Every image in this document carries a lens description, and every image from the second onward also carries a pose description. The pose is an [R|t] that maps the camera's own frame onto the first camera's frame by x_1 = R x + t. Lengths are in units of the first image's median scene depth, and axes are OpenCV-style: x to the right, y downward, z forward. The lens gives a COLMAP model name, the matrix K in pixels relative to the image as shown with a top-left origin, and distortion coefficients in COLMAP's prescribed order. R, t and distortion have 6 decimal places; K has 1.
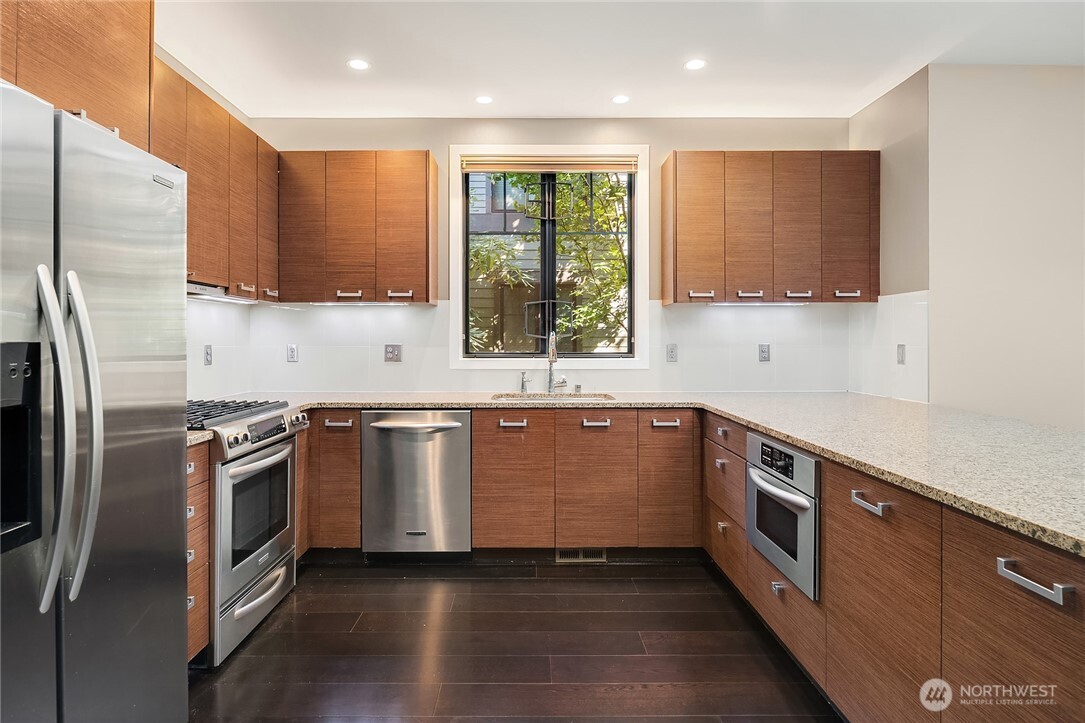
lens RADIAL K [[617.0, 0, 526.4], [0, 617.0, 333.0], [0, 0, 1]] dist [-0.001465, -0.000481]
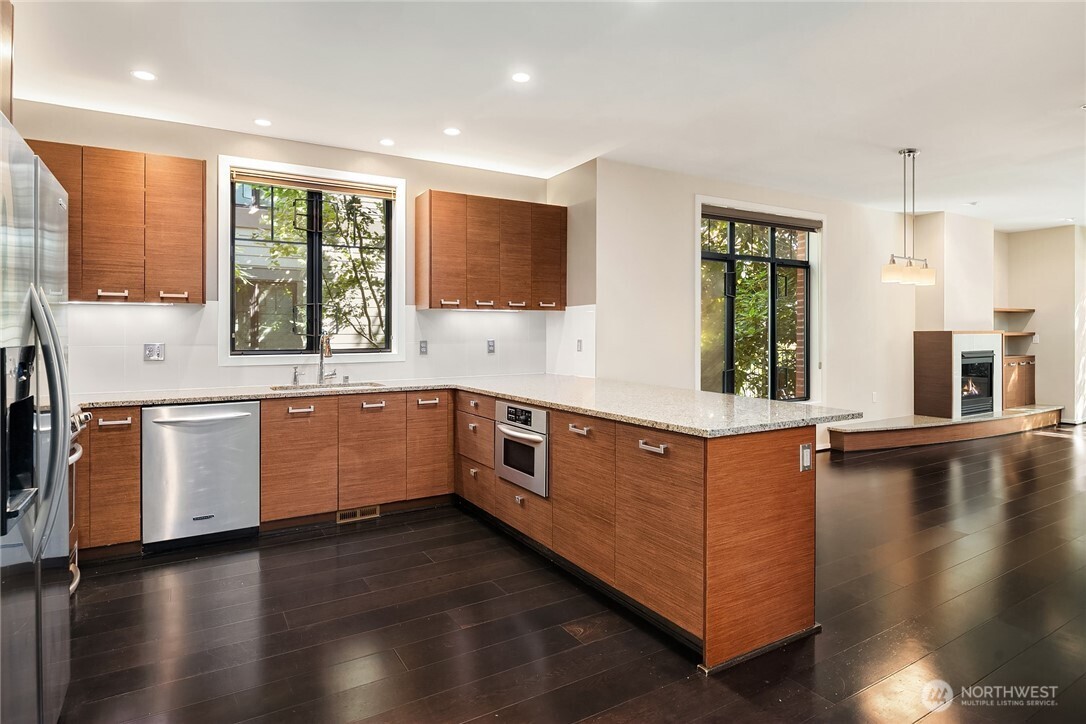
lens RADIAL K [[587.8, 0, 549.7], [0, 587.8, 341.7], [0, 0, 1]] dist [-0.000136, 0.000022]
pose [[0.864486, -0.009509, 0.502567, -0.167835], [-0.000175, 0.999815, 0.019217, -0.003916], [-0.502657, -0.016700, 0.864325, -0.191179]]
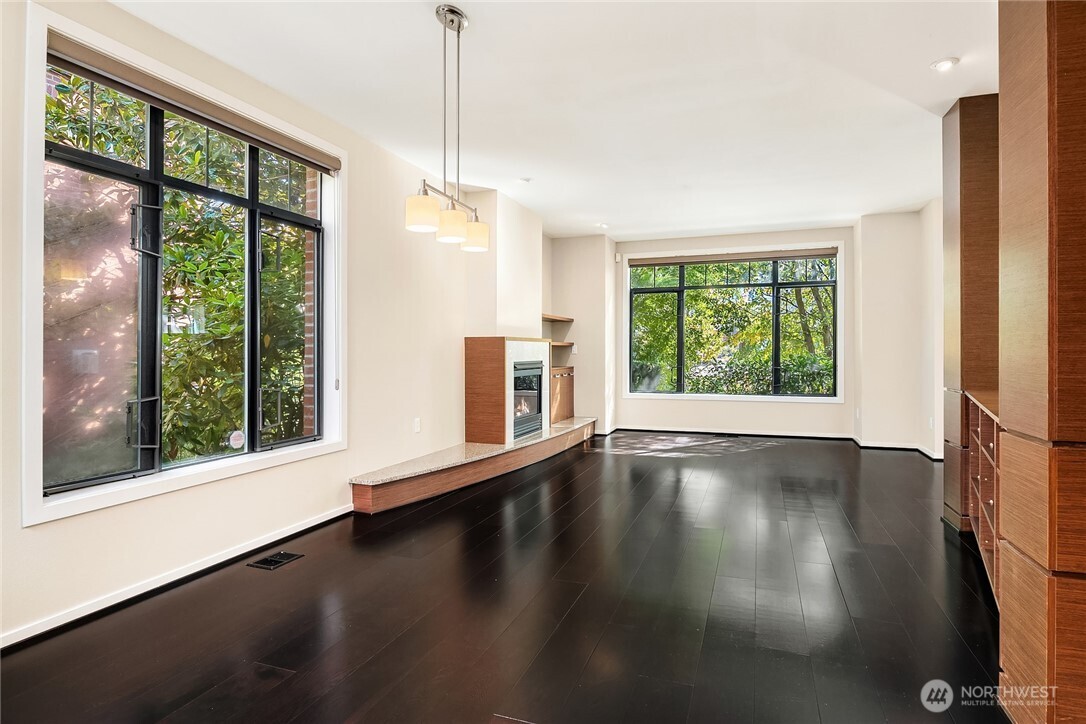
lens RADIAL K [[588.8, 0, 543.0], [0, 588.8, 346.6], [0, 0, 1]] dist [-0.000735, -0.000871]
pose [[0.359928, 0.007495, 0.932950, 0.522390], [-0.012000, 0.999922, -0.003404, 0.028844], [-0.932903, -0.009970, 0.359989, 0.157256]]
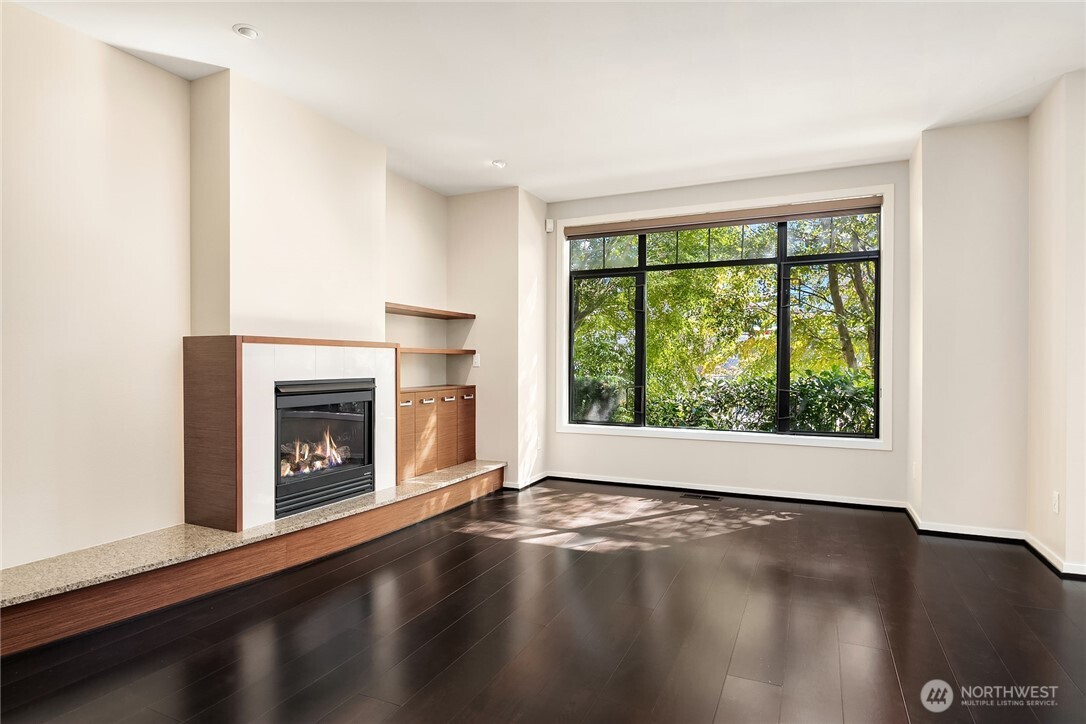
lens RADIAL K [[598.7, 0, 543.0], [0, 598.7, 362.0], [0, 0, 1]] dist [-0.003249, -0.000845]
pose [[0.426919, 0.003774, 0.904282, 1.373443], [-0.015669, 0.999872, 0.003224, 0.027364], [-0.904154, -0.015545, 0.426923, 0.041708]]
